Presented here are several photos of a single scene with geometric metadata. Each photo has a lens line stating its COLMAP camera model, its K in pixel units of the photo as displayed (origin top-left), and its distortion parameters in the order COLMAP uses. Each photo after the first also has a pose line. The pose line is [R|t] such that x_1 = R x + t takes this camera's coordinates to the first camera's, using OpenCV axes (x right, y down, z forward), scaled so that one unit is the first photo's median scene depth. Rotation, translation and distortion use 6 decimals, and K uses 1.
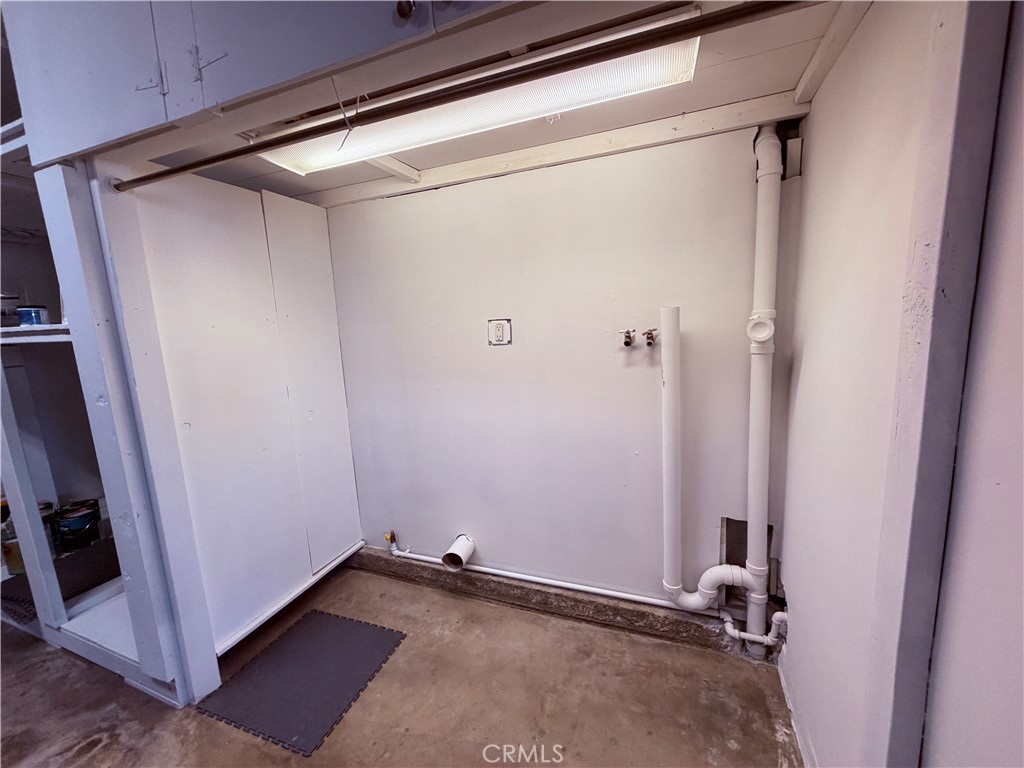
lens RADIAL K [[408.1, 0, 510.5], [0, 408.1, 385.3], [0, 0, 1]] dist [0.000224, 0.000239]
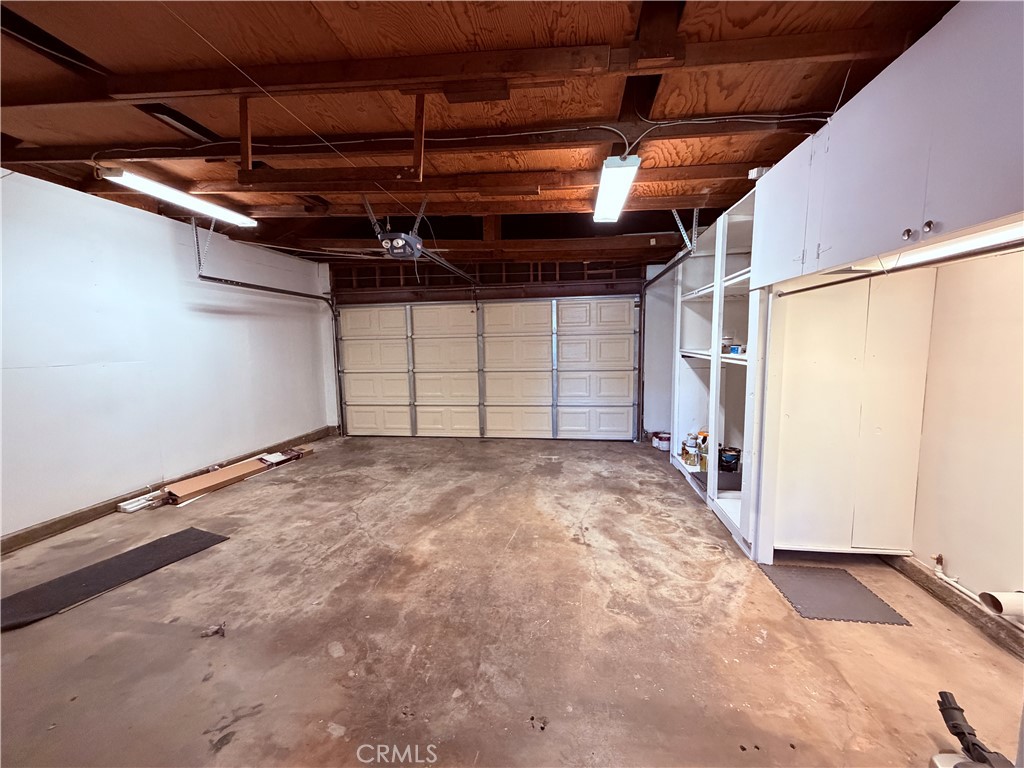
lens RADIAL K [[408.1, 0, 510.5], [0, 408.1, 385.3], [0, 0, 1]] dist [0.000224, 0.000239]
pose [[0.218985, 0.142656, -0.965243, 0.506175], [-0.146559, 0.982840, 0.112007, -0.046294], [0.964658, 0.116937, 0.236135, -0.475097]]
